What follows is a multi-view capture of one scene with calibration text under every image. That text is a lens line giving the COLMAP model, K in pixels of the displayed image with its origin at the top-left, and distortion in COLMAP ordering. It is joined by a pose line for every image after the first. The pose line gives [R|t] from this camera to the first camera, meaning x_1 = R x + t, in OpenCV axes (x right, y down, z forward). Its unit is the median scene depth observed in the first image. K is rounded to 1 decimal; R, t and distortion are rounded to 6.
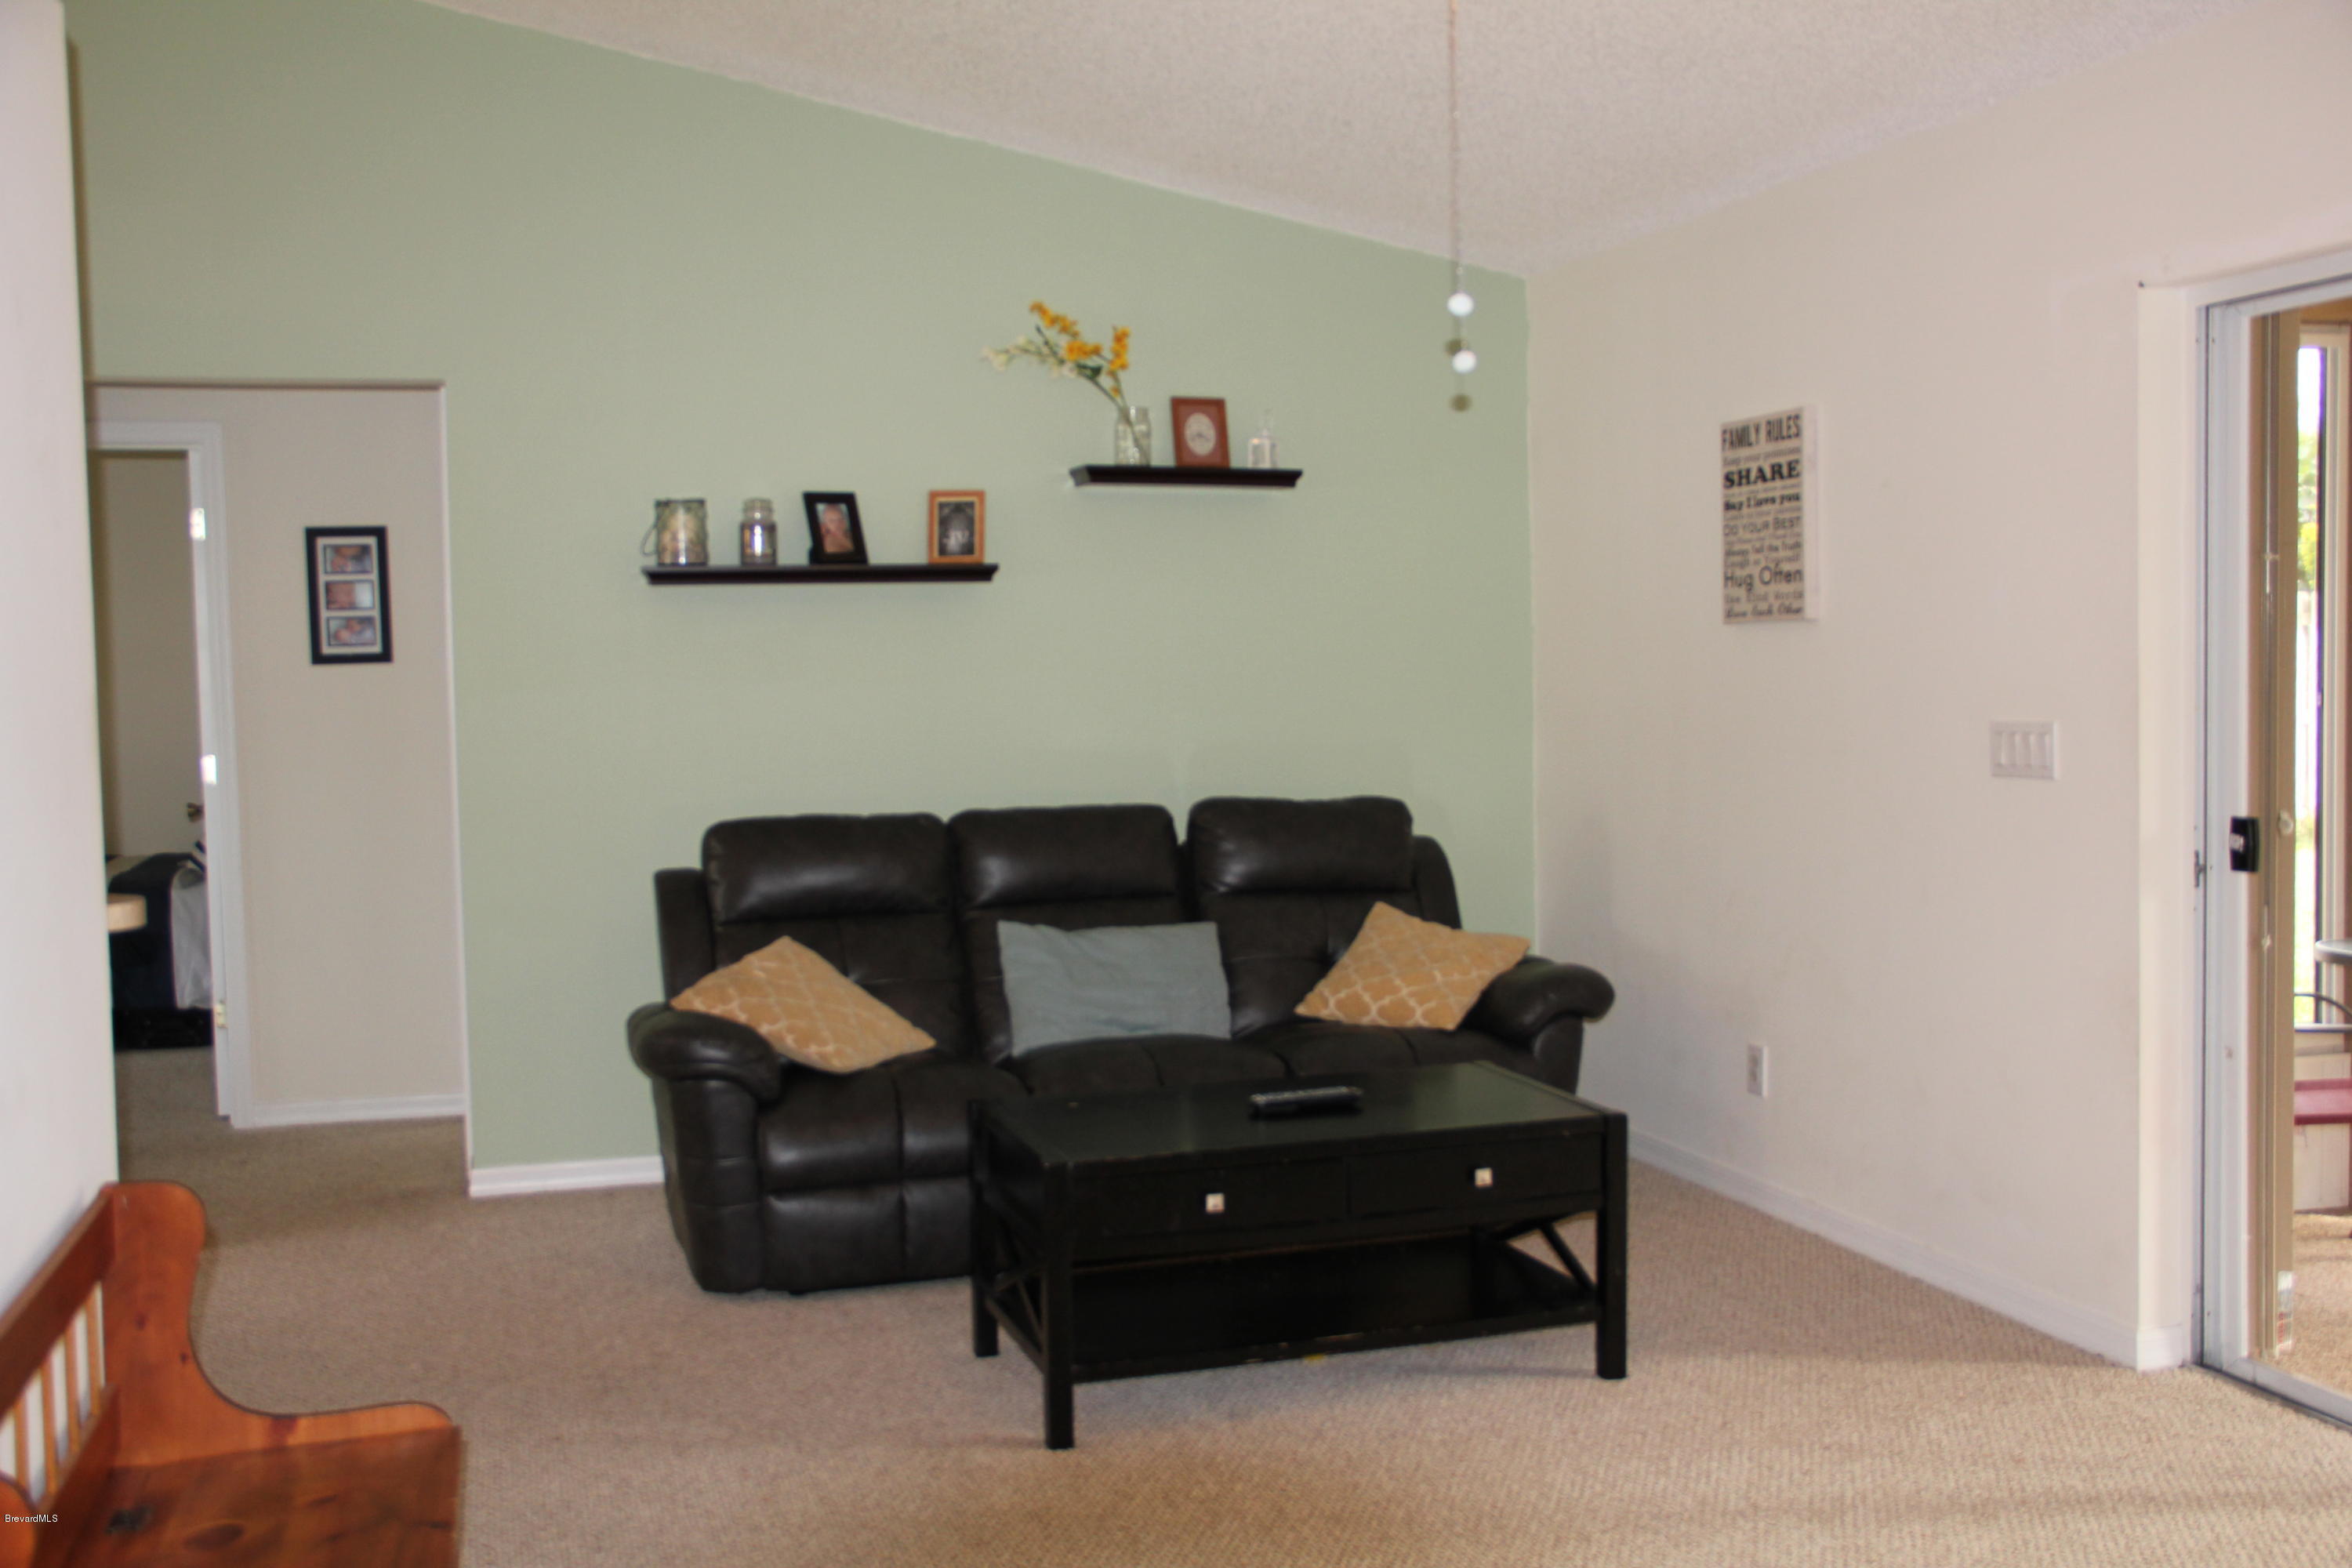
lens RADIAL K [[2280.6, 0, 1176.0], [0, 2280.6, 784.0], [0, 0, 1]] dist [0.000898, 0.000971]
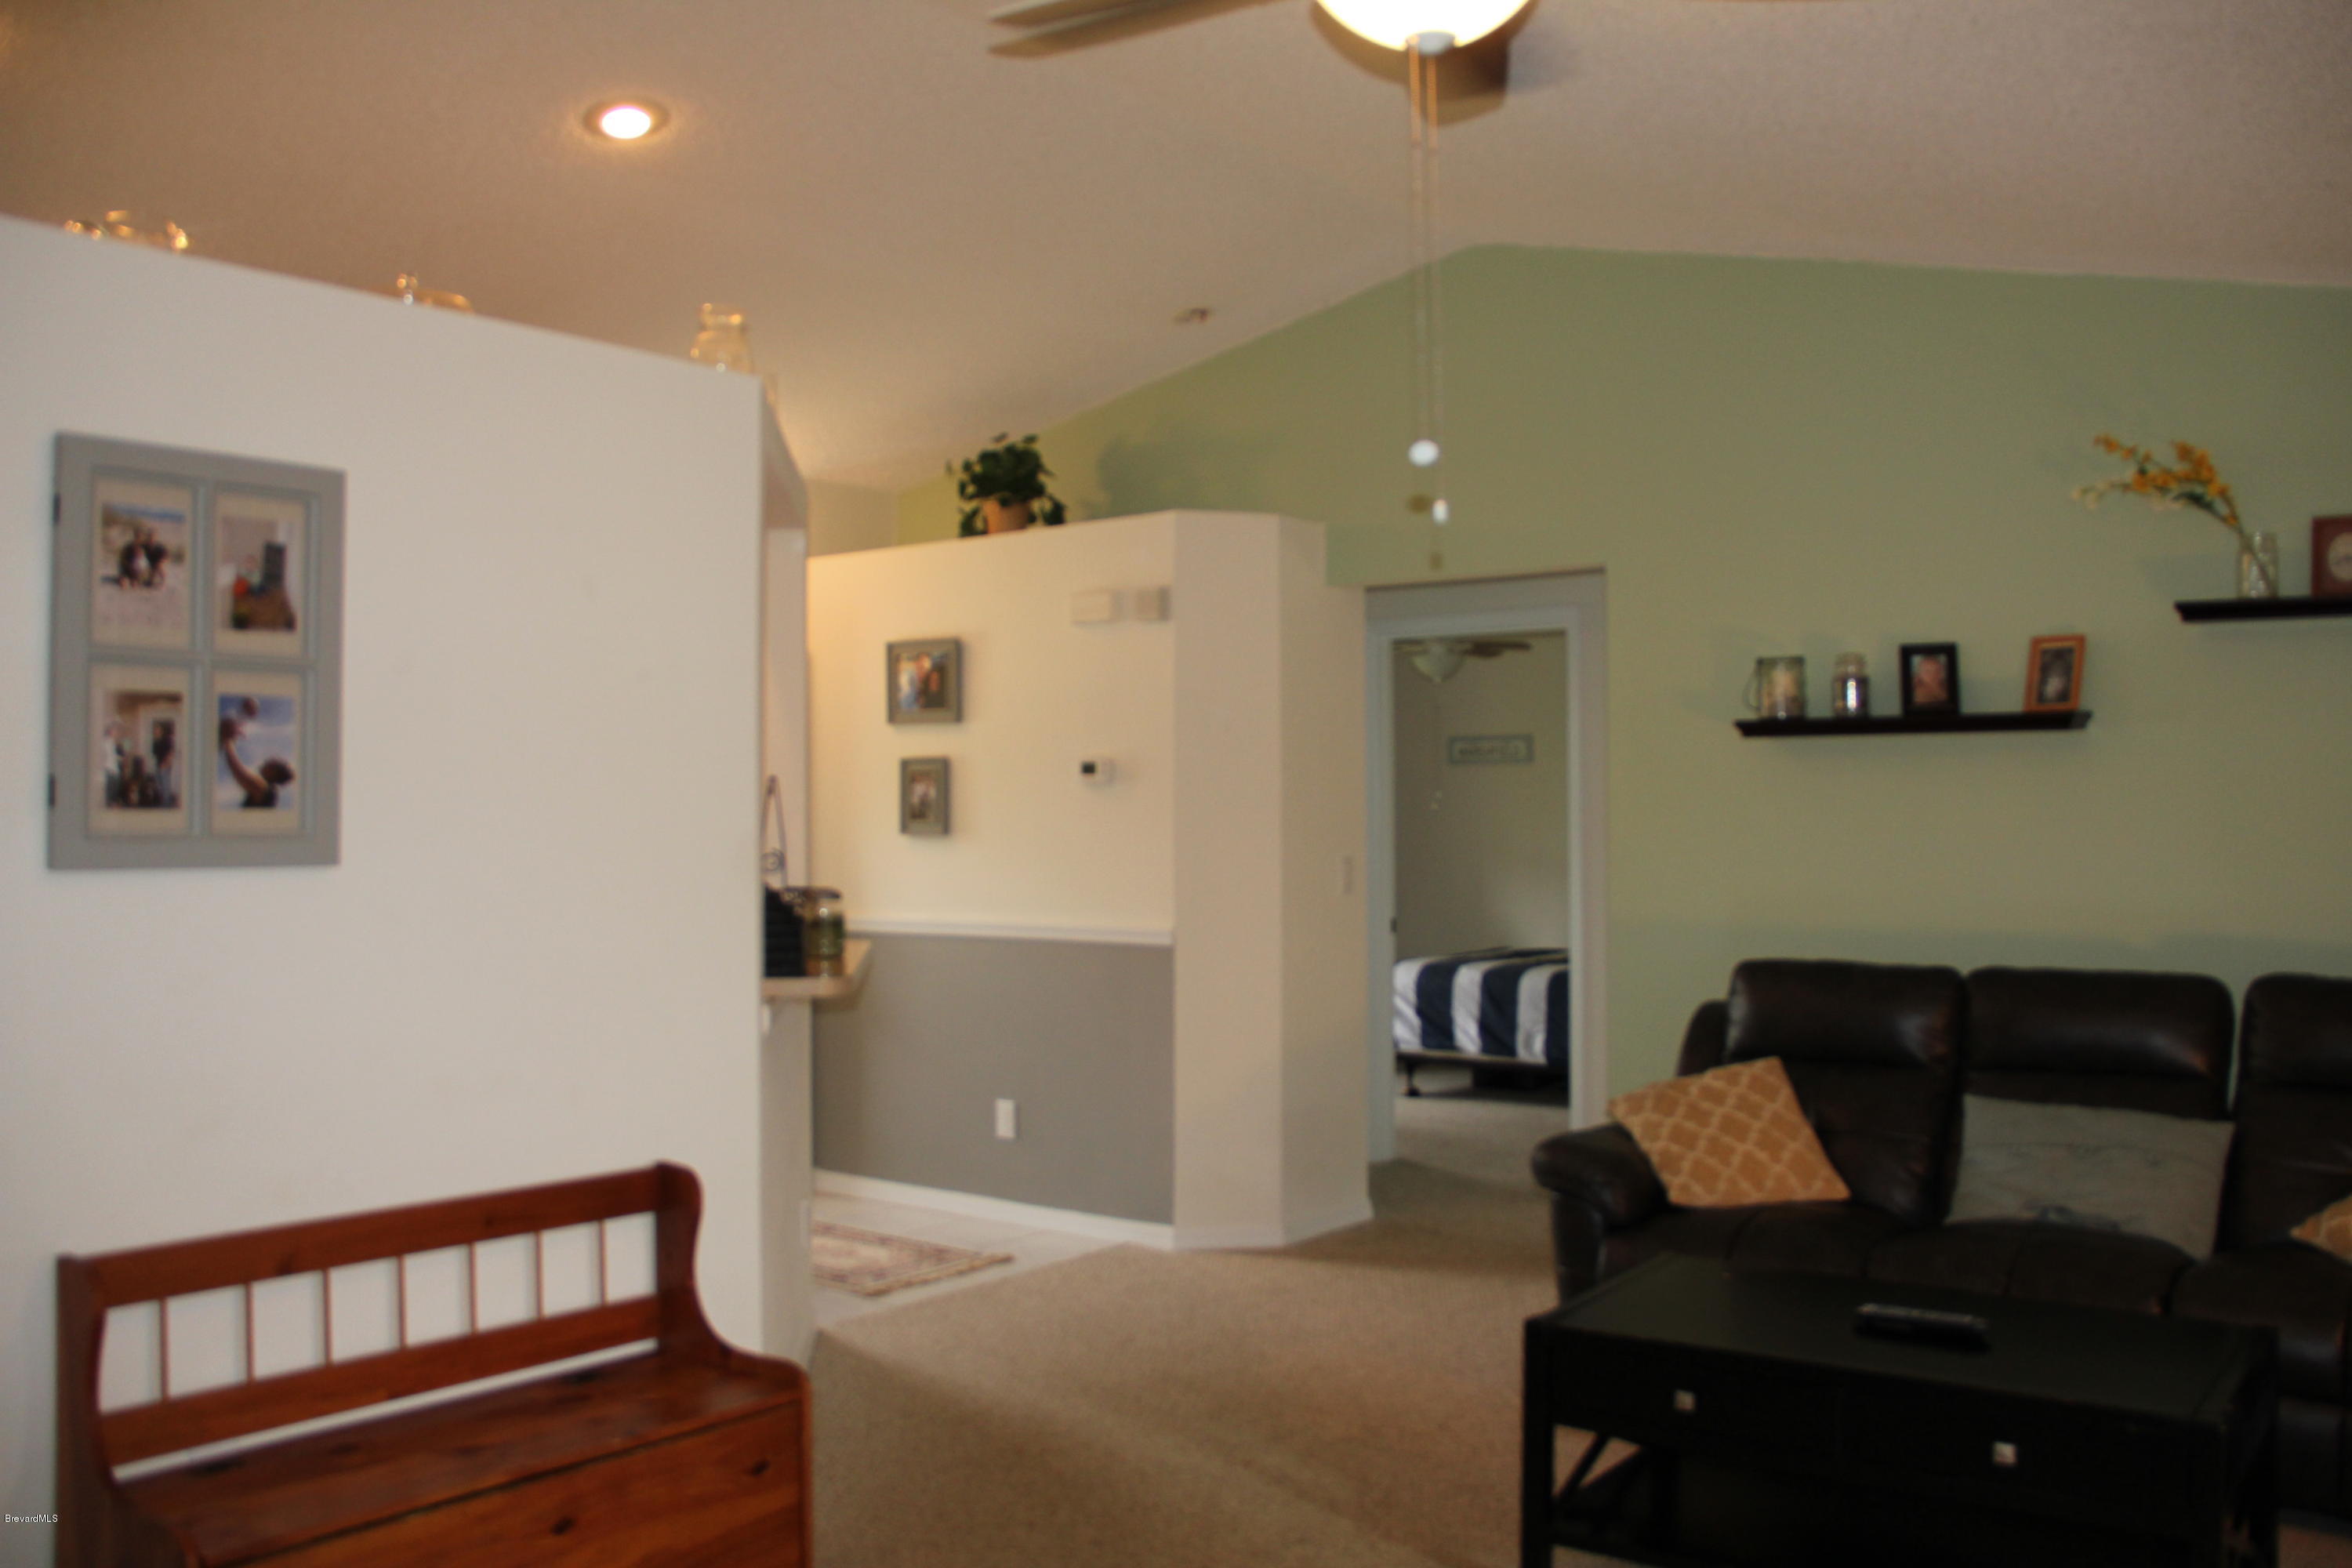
lens RADIAL K [[1965.9, 0, 1176.0], [0, 1965.9, 784.0], [0, 0, 1]] dist [-0.180964, 0.155032]
pose [[0.580747, 0.008692, -0.814038, 0.352161], [-0.052098, 0.998290, -0.026509, -0.025277], [0.812415, 0.057805, 0.580207, 0.234257]]
